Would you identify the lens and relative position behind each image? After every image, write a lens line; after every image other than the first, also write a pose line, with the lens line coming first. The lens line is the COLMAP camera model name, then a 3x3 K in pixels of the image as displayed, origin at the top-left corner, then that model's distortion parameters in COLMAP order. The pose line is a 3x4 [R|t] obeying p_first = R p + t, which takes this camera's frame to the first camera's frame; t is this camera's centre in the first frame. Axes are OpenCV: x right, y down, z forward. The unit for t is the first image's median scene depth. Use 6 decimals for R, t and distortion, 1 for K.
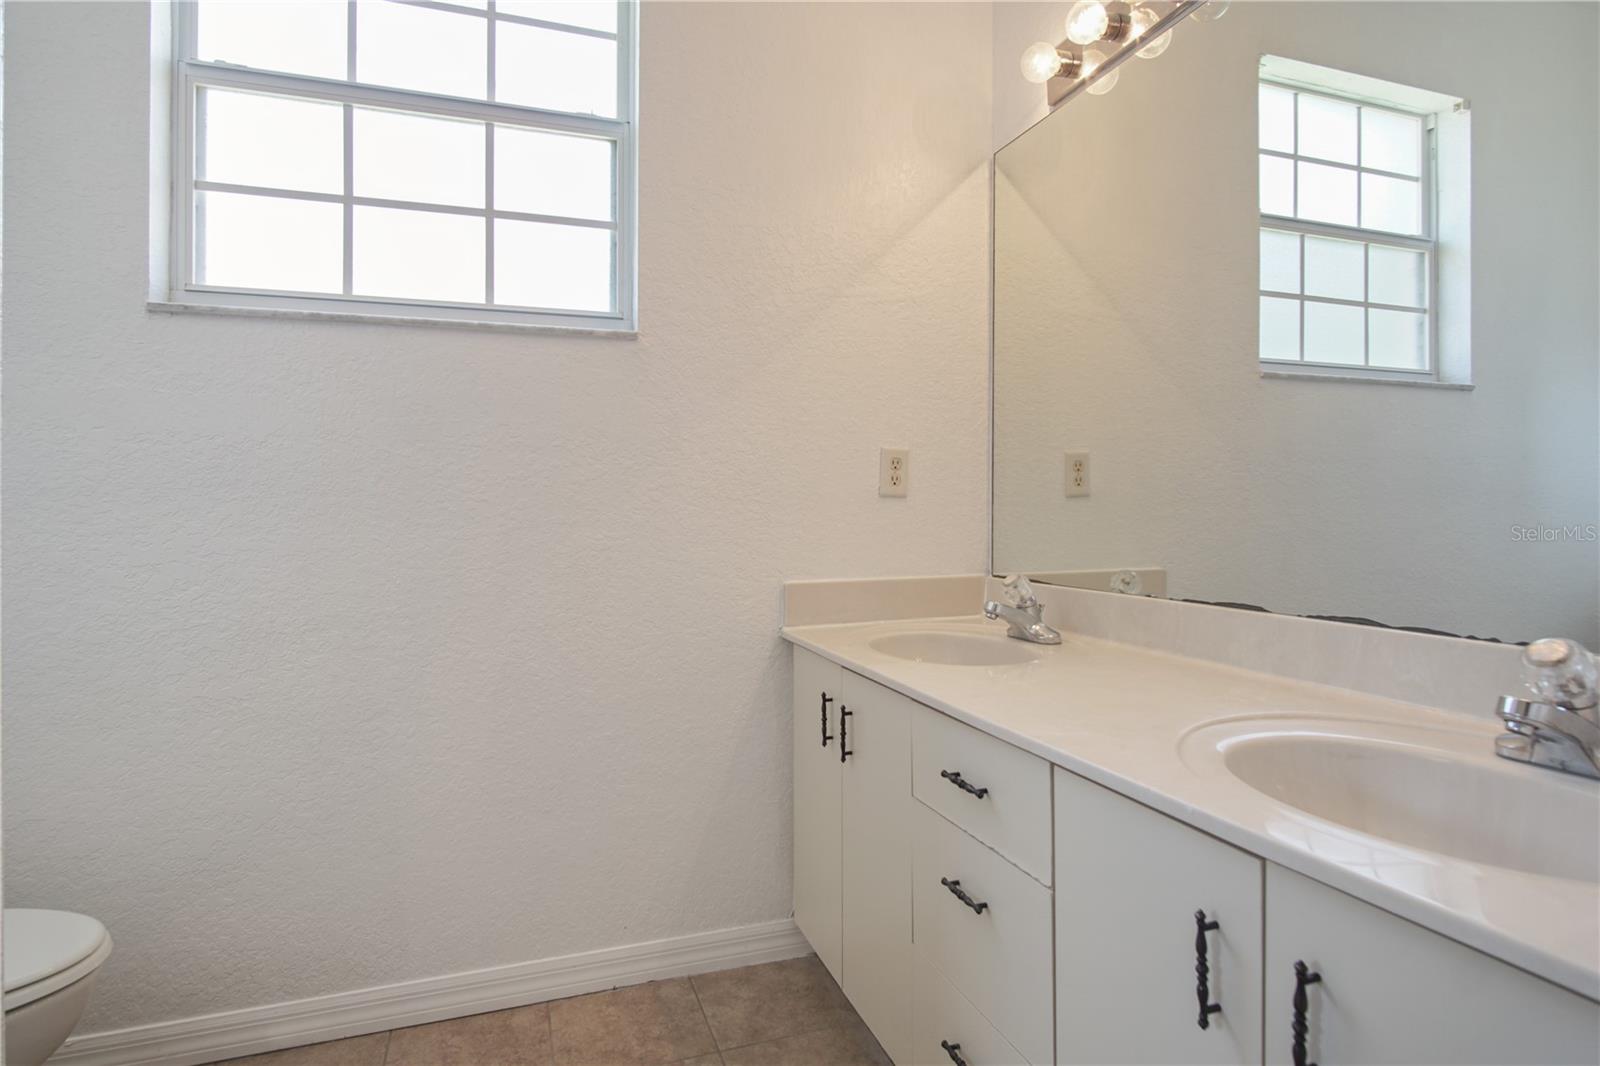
lens RADIAL K [[869.8, 0, 802.7], [0, 869.8, 517.9], [0, 0, 1]] dist [0.012610, -0.004415]
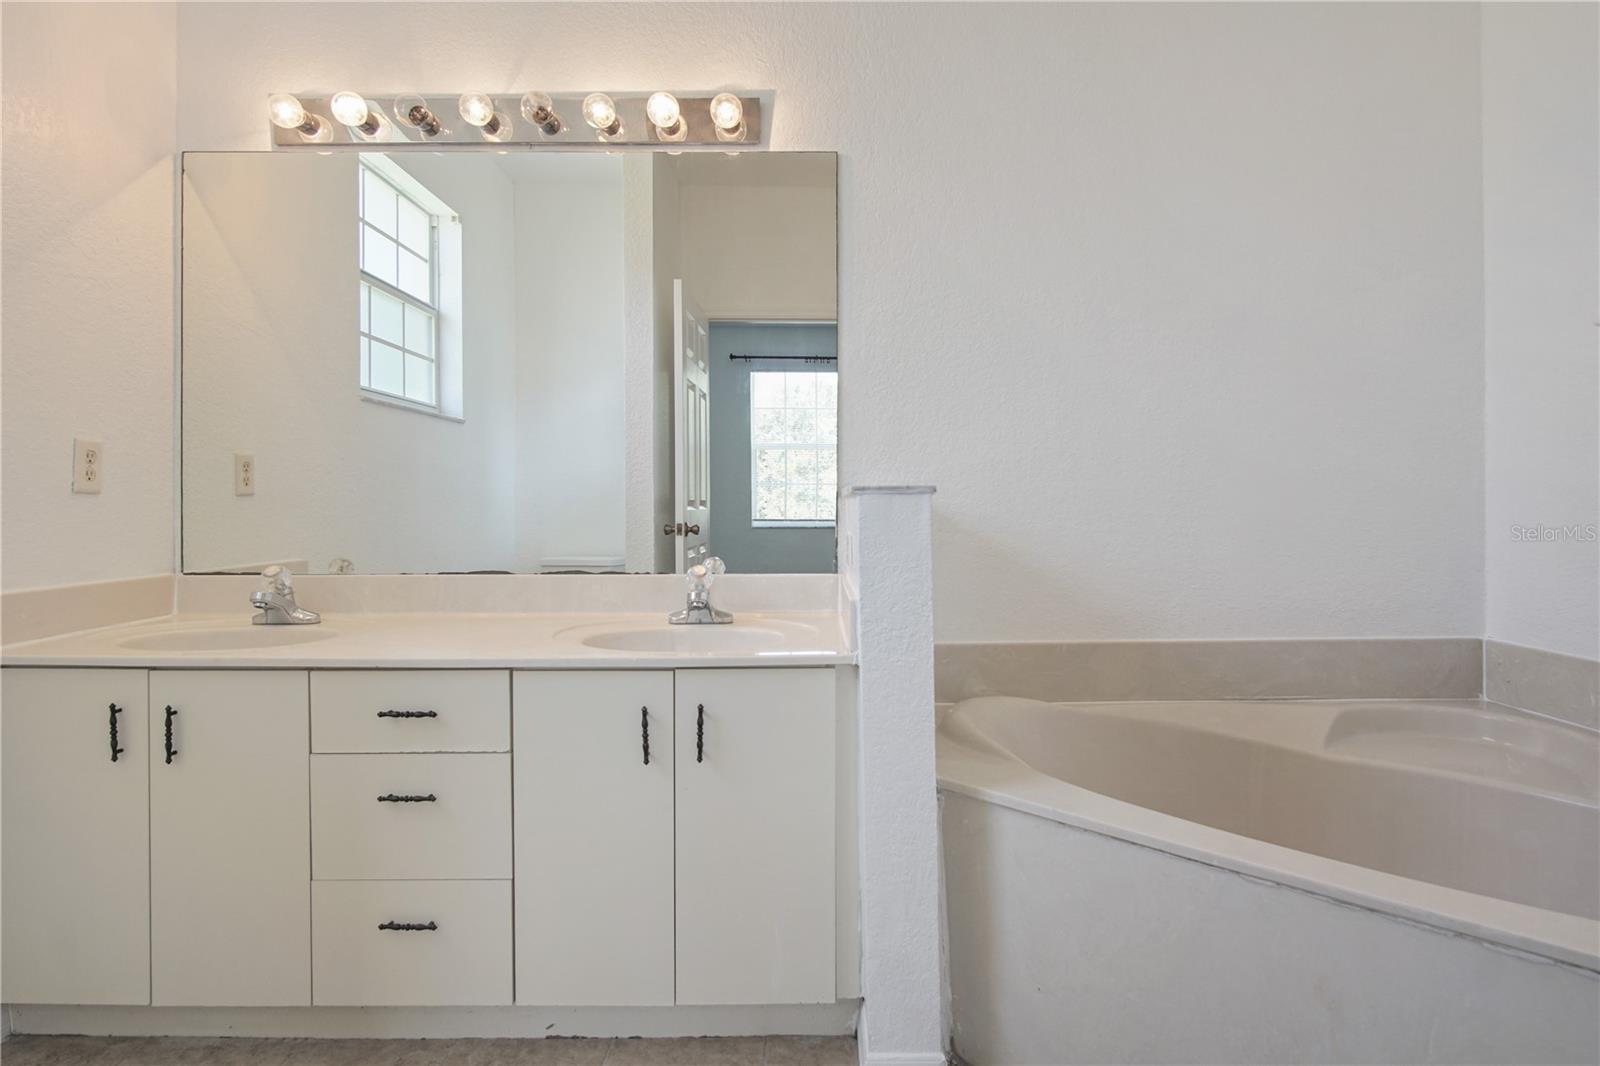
lens RADIAL K [[869.8, 0, 804.5], [0, 869.8, 528.1], [0, 0, 1]] dist [0.012610, -0.004415]
pose [[0.358438, -0.021261, 0.933311, -0.400340], [0.007763, 0.999774, 0.019794, -0.000286], [-0.933521, 0.000150, 0.358523, -0.020276]]
